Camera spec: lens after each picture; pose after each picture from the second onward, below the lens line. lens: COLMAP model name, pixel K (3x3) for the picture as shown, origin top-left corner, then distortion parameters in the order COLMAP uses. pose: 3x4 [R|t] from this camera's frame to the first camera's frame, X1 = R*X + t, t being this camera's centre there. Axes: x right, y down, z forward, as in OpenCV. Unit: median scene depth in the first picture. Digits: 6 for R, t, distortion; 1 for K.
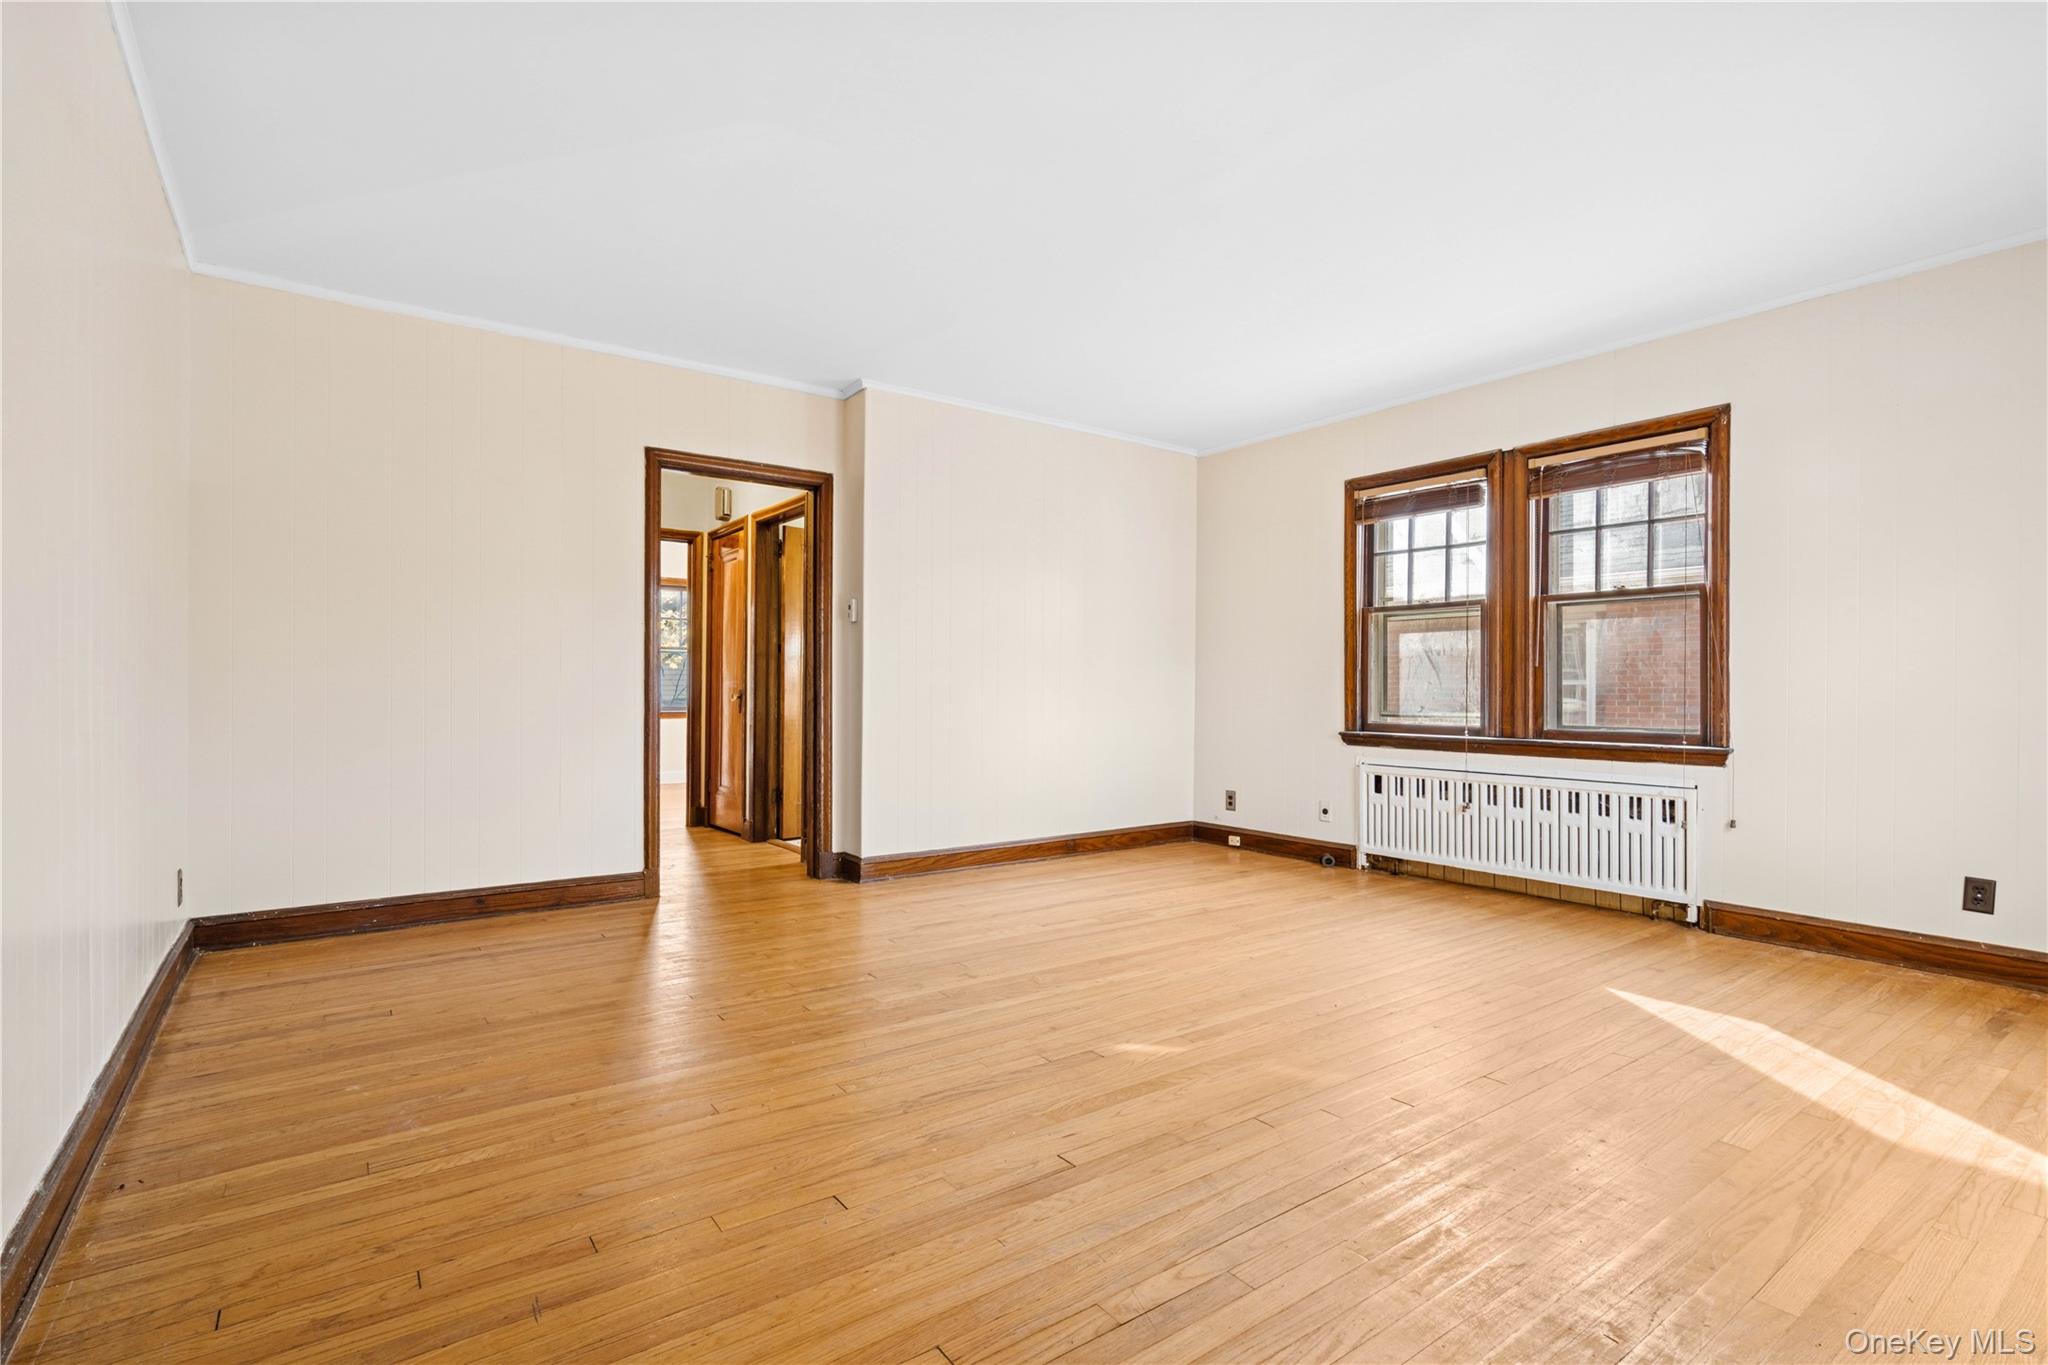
lens RADIAL K [[959.3, 0, 1046.4], [0, 959.3, 688.2], [0, 0, 1]] dist [0.000092, 0.000043]
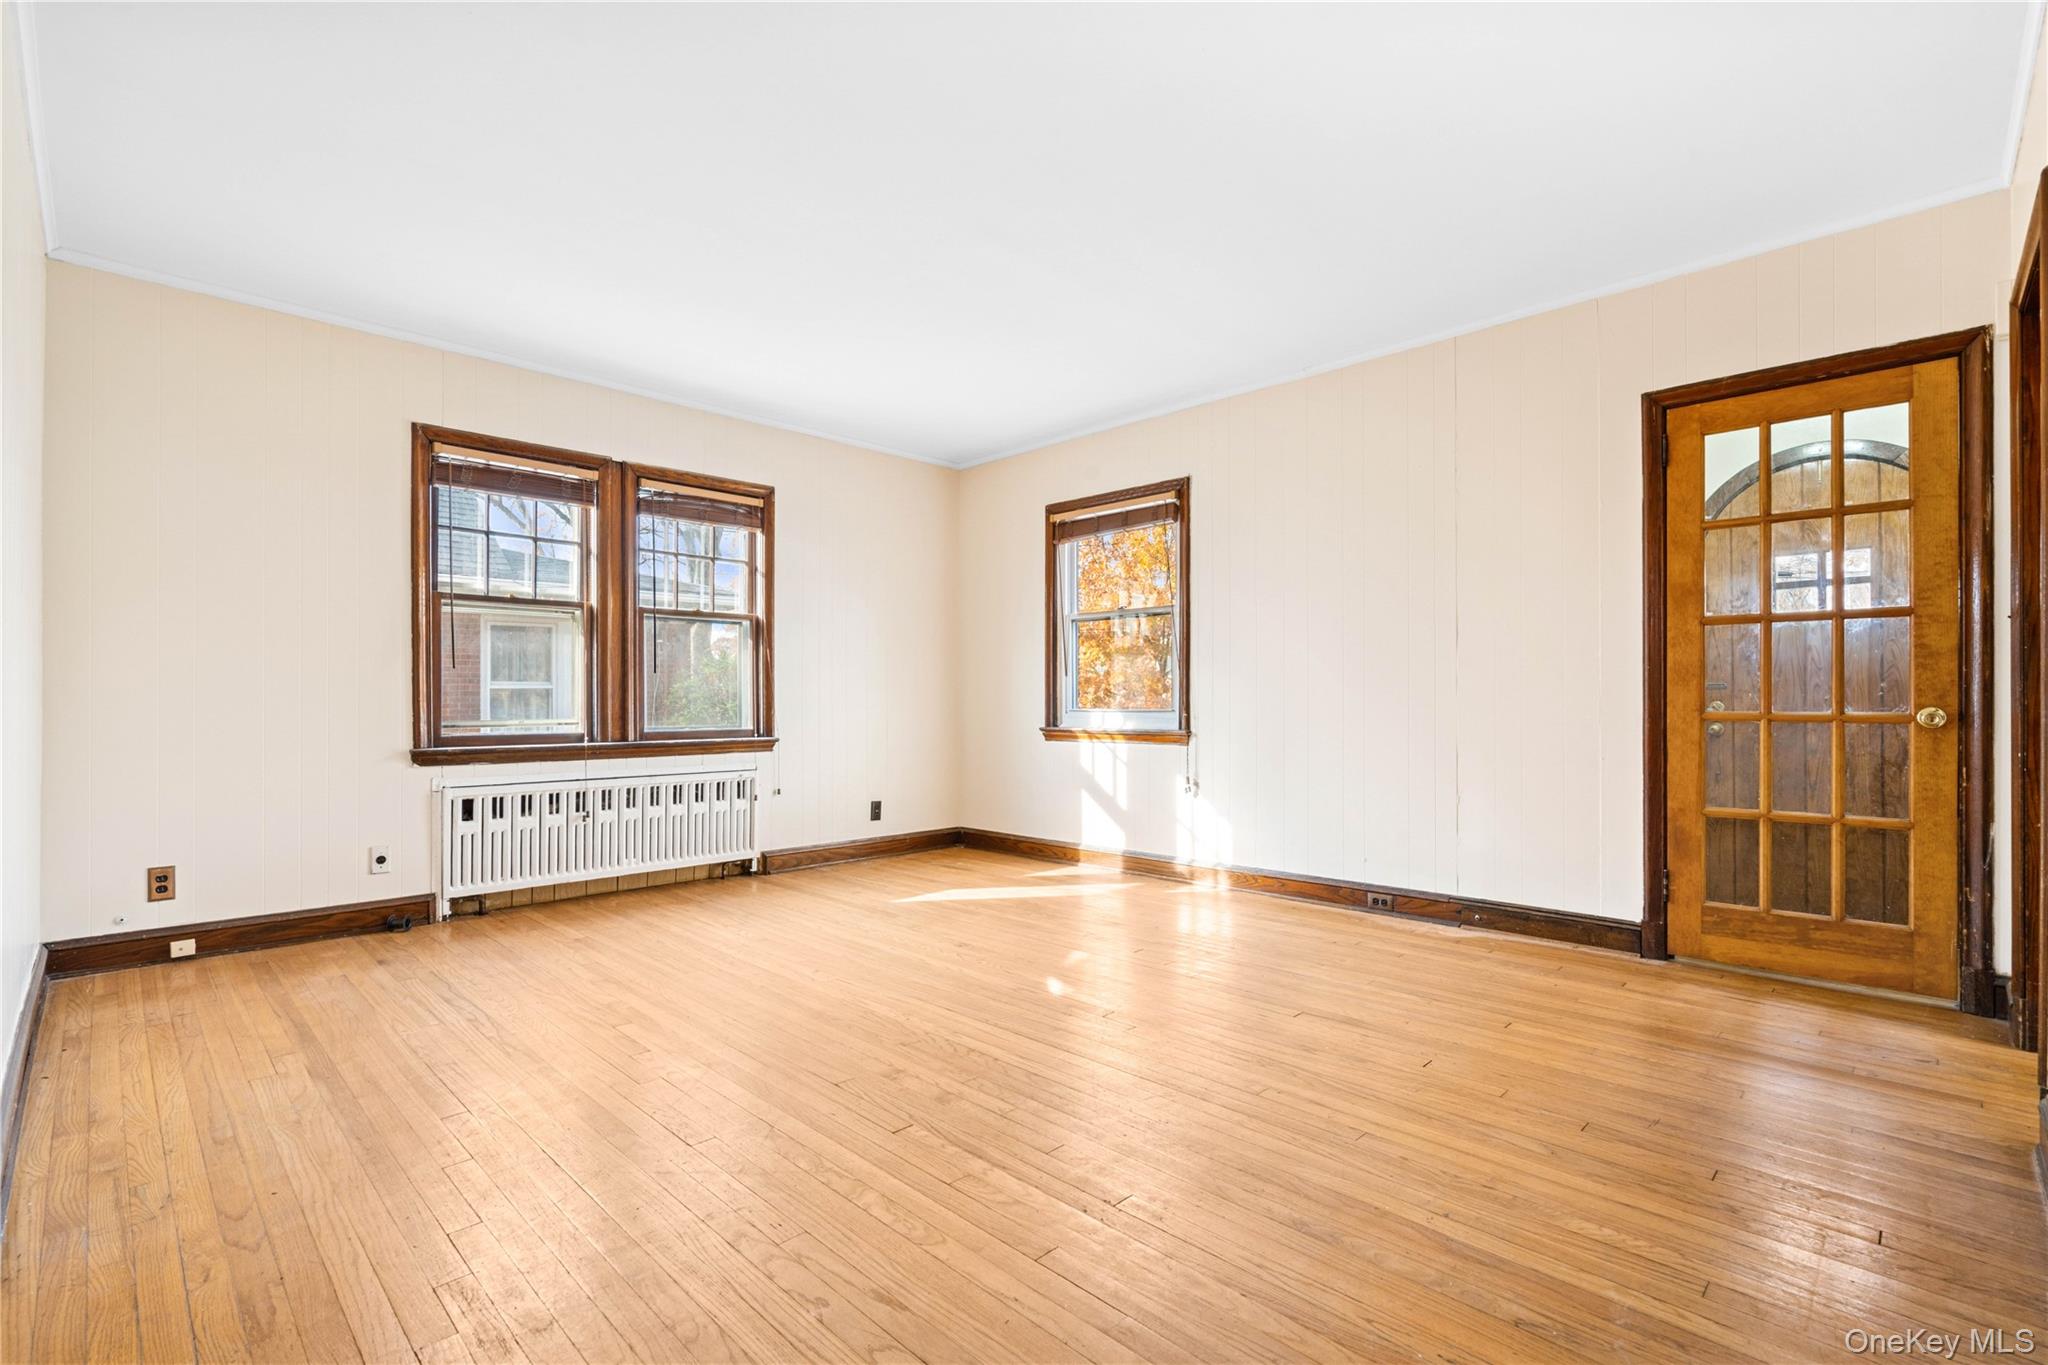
lens RADIAL K [[959.3, 0, 1046.4], [0, 959.3, 688.2], [0, 0, 1]] dist [0.000092, 0.000043]
pose [[-0.169549, 0.005385, 0.985507, -0.597264], [-0.004317, 0.999971, -0.006207, -0.001258], [-0.985512, -0.005307, -0.169521, 0.708936]]
